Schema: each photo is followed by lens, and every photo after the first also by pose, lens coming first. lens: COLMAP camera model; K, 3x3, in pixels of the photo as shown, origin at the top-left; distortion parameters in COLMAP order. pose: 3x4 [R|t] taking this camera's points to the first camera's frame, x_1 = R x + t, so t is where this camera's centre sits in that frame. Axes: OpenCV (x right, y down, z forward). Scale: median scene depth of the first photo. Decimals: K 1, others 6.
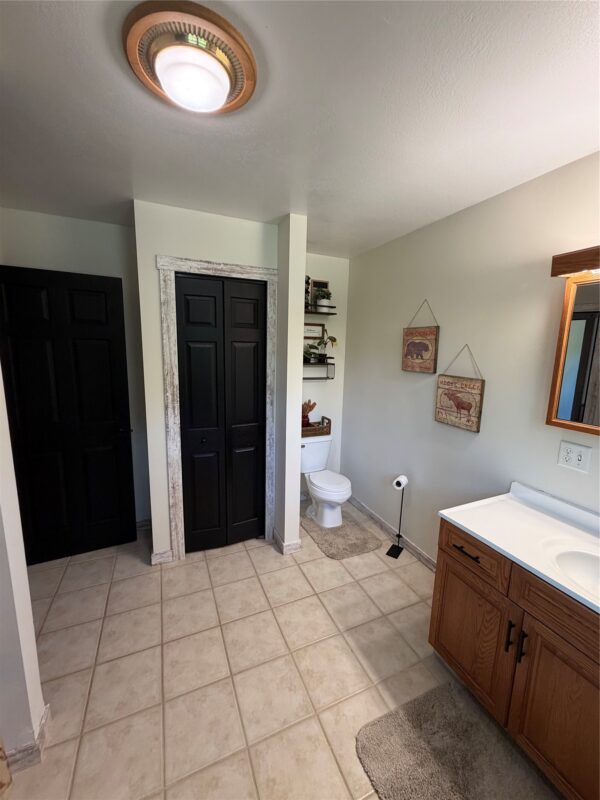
lens RADIAL K [[319.8, 0, 300.4], [0, 319.8, 397.7], [0, 0, 1]] dist [0.002150, 0.000332]
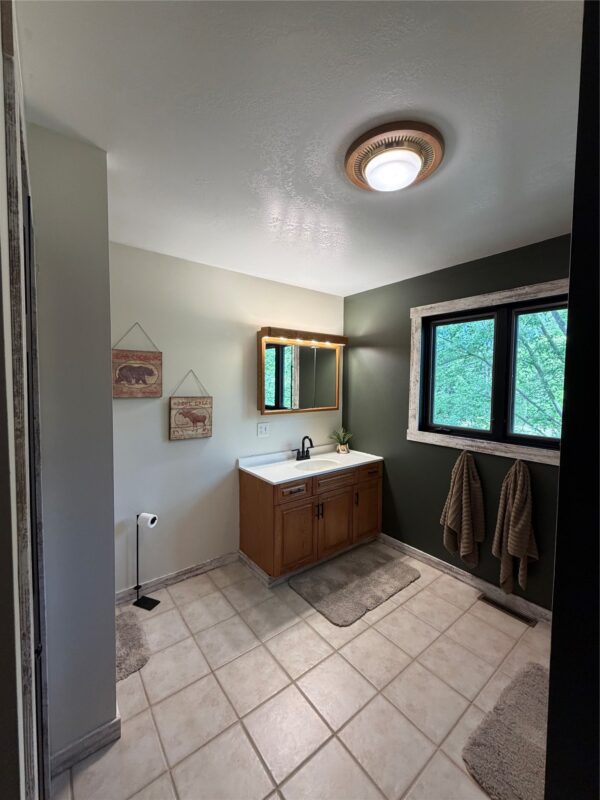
lens RADIAL K [[319.8, 0, 300.8], [0, 319.8, 398.2], [0, 0, 1]] dist [0.002150, 0.000332]
pose [[-0.243769, -0.074957, 0.966932, -0.744131], [0.142790, 0.983369, 0.112229, -0.131755], [-0.959264, 0.165426, -0.229012, 0.856695]]
